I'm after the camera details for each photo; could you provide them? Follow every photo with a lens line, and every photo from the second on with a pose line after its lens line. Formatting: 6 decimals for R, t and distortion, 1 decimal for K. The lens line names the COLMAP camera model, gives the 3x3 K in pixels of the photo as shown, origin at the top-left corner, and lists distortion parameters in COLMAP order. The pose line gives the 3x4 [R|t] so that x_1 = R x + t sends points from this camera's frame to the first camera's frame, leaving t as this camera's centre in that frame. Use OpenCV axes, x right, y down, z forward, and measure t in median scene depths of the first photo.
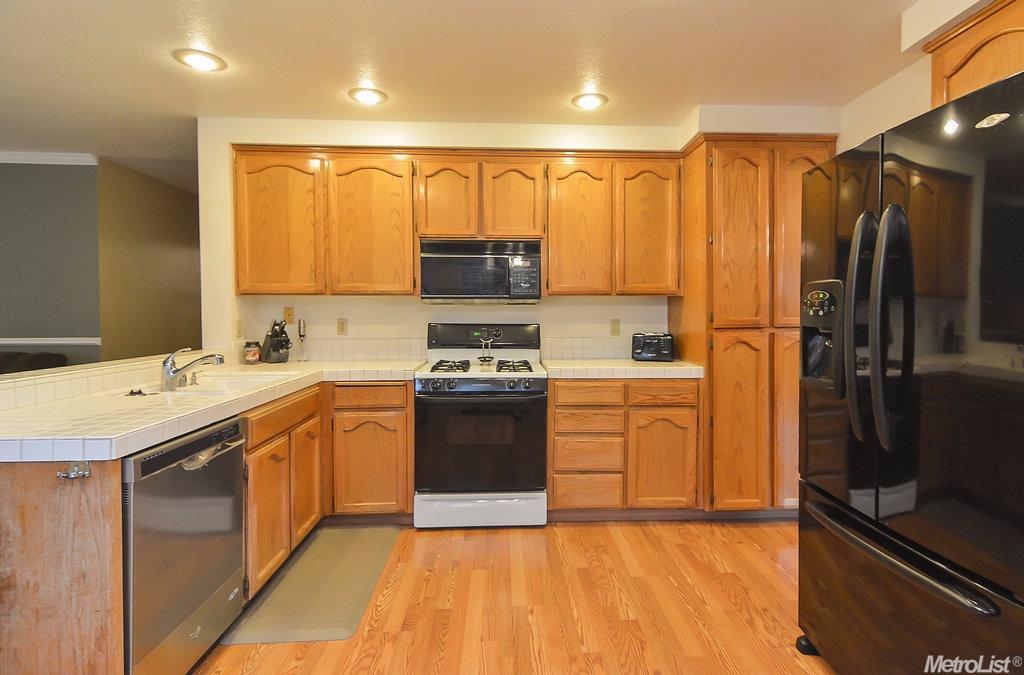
lens RADIAL K [[517.4, 0, 525.4], [0, 517.4, 321.4], [0, 0, 1]] dist [0.016902, 0.001075]
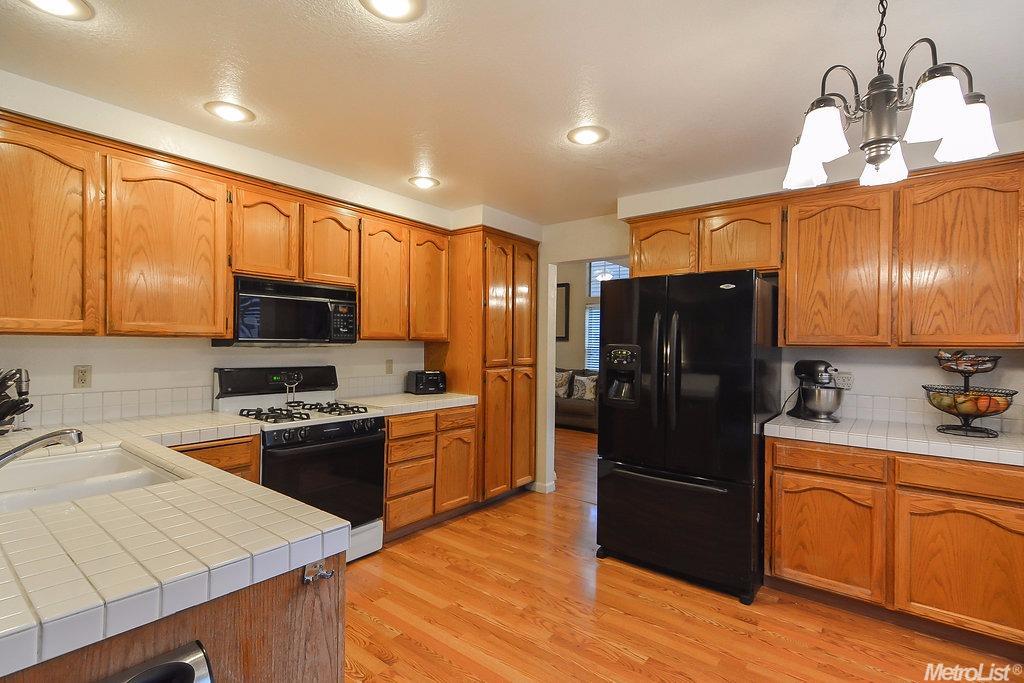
lens RADIAL K [[481.3, 0, 511.5], [0, 481.3, 343.6], [0, 0, 1]] dist [0.015854, -0.001357]
pose [[0.657453, 0.009531, 0.753435, -0.551519], [-0.002830, 0.999944, -0.010180, -0.036233], [-0.753490, 0.004561, 0.657443, 0.107100]]
